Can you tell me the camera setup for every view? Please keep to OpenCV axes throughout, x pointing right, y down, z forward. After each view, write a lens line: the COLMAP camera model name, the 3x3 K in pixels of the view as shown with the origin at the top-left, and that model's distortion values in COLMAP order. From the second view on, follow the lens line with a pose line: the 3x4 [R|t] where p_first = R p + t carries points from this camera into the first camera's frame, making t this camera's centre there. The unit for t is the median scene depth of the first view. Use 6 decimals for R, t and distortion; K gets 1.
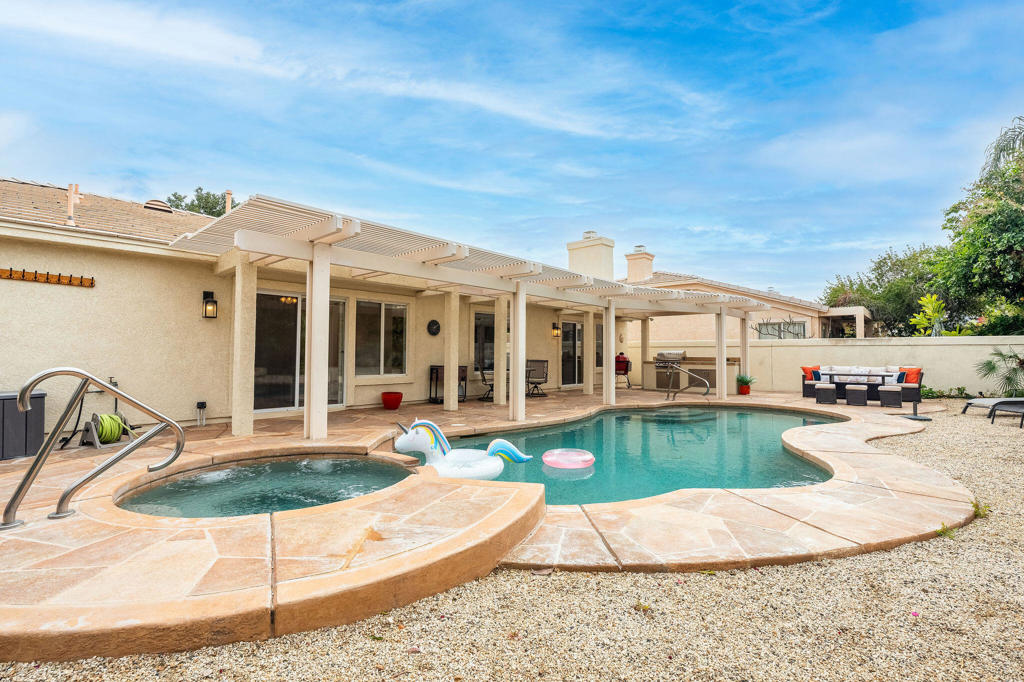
lens RADIAL K [[467.1, 0, 512.2], [0, 467.1, 340.1], [0, 0, 1]] dist [-0.004218, 0.000720]
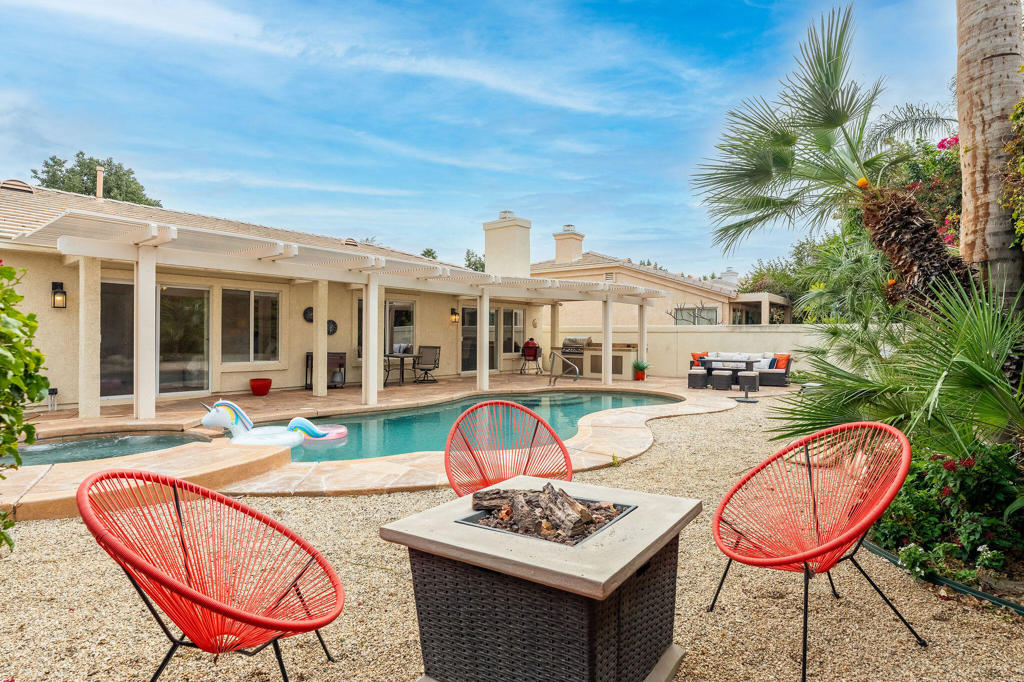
lens RADIAL K [[528.3, 0, 508.0], [0, 528.3, 340.4], [0, 0, 1]] dist [0.000600, 0.000154]
pose [[0.998129, 0.000721, 0.061138, 0.173635], [-0.002955, 0.999331, 0.036456, -0.013118], [-0.061071, -0.036569, 0.997463, -0.149045]]
